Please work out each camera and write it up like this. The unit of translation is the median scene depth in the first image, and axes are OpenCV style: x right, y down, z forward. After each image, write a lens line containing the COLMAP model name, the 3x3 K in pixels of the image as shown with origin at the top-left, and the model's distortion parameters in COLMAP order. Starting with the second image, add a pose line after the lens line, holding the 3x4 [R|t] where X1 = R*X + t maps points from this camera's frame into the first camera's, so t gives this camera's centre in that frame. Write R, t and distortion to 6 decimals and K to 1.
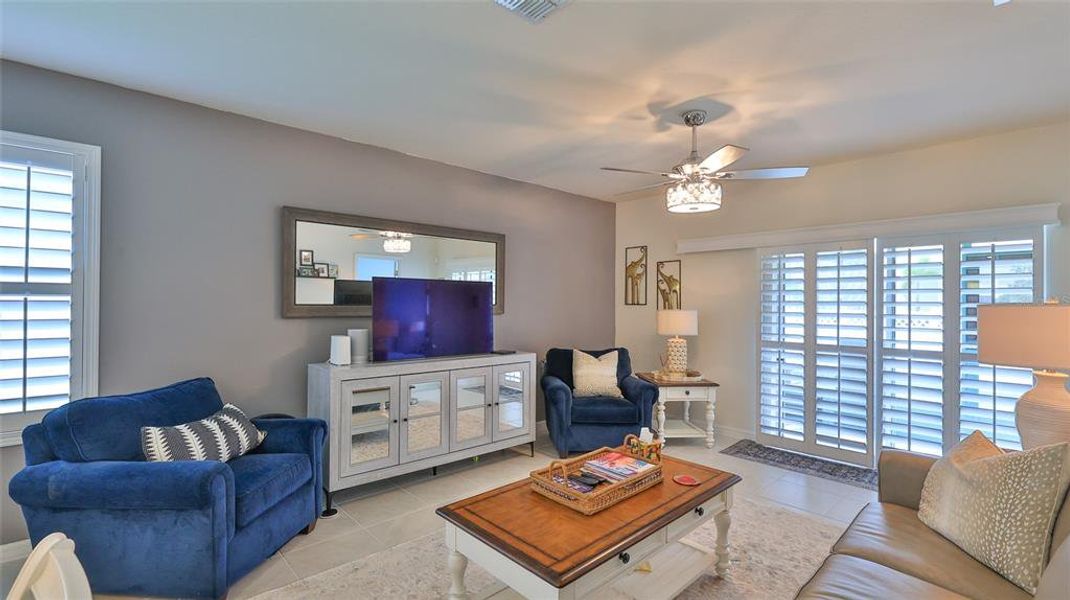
lens RADIAL K [[472.2, 0, 536.1], [0, 472.2, 299.3], [0, 0, 1]] dist [0.000694, -0.000113]
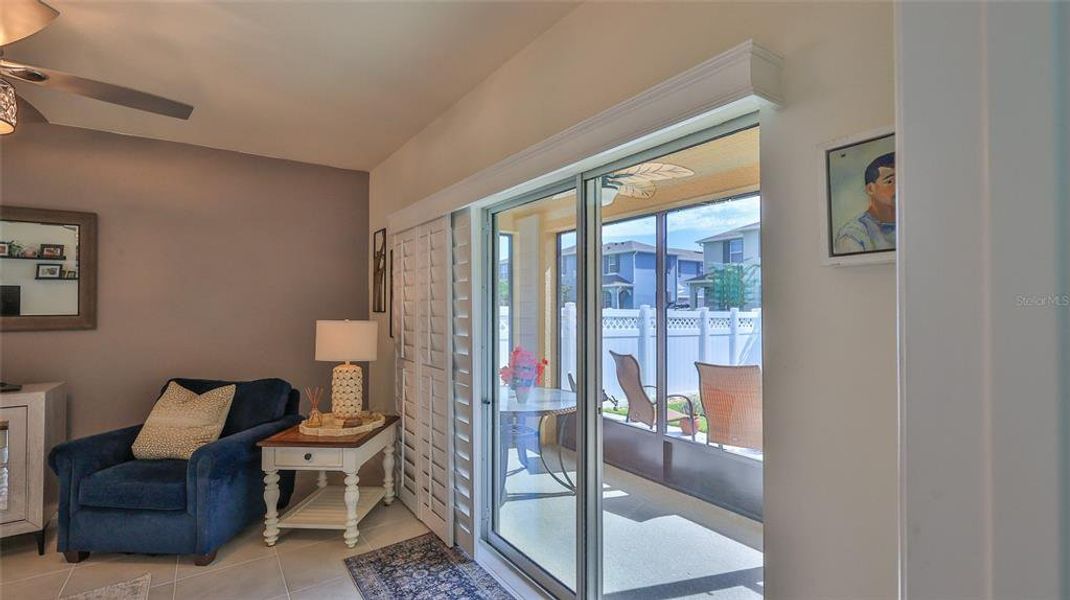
lens RADIAL K [[472.2, 0, 535.4], [0, 472.2, 299.2], [0, 0, 1]] dist [0.000694, -0.000113]
pose [[0.990053, -0.013336, -0.140064, 0.735487], [0.011759, 0.999858, -0.012077, 0.003840], [0.140205, 0.010310, 0.990069, 0.452246]]
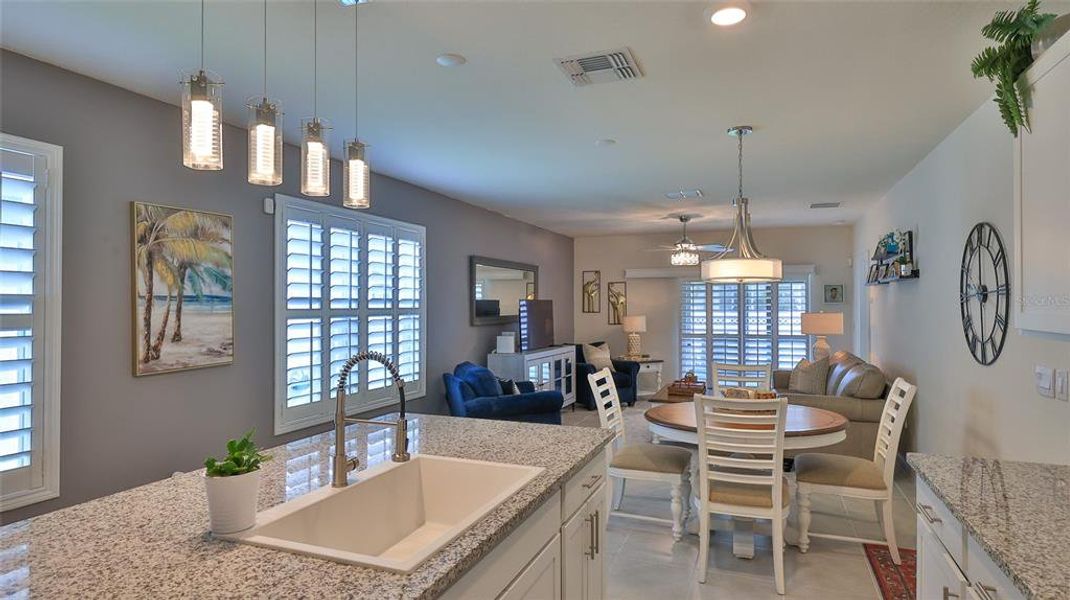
lens RADIAL K [[593.0, 0, 536.5], [0, 593.0, 298.6], [0, 0, 1]] dist [0.010560, -0.000560]
pose [[0.900967, -0.005098, 0.433858, -0.951744], [0.006452, 0.999978, -0.001650, -0.037605], [-0.433840, 0.004286, 0.900980, -0.702480]]
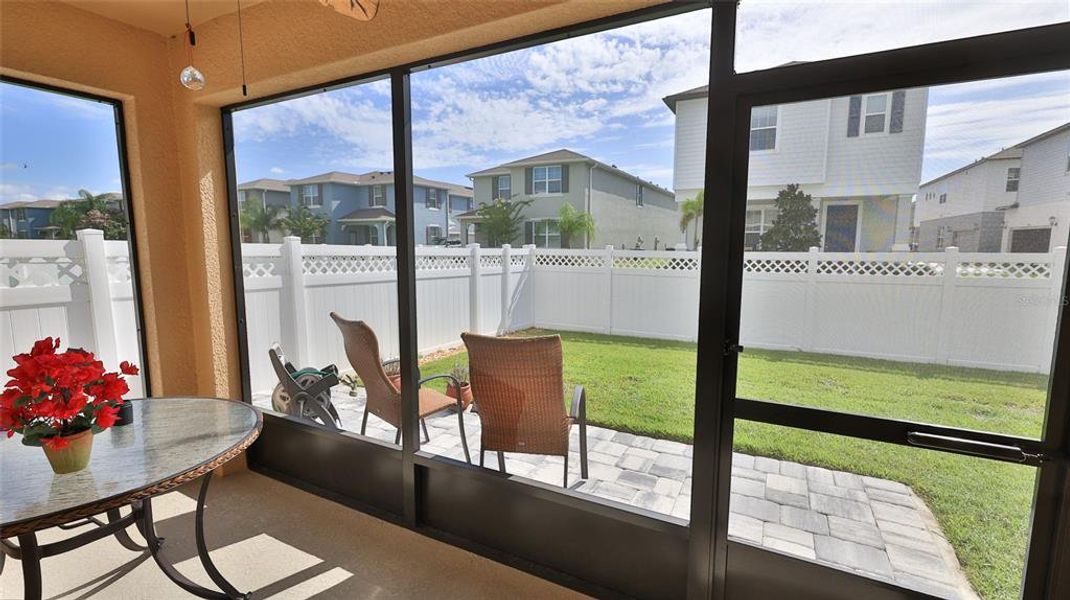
lens RADIAL K [[472.2, 0, 534.6], [0, 472.2, 299.4], [0, 0, 1]] dist [0.000694, -0.000113]
pose [[0.946679, -0.048057, 0.318575, 0.815630], [0.007767, 0.991930, 0.126551, 0.008194], [-0.322086, -0.117329, 0.939412, 0.849004]]
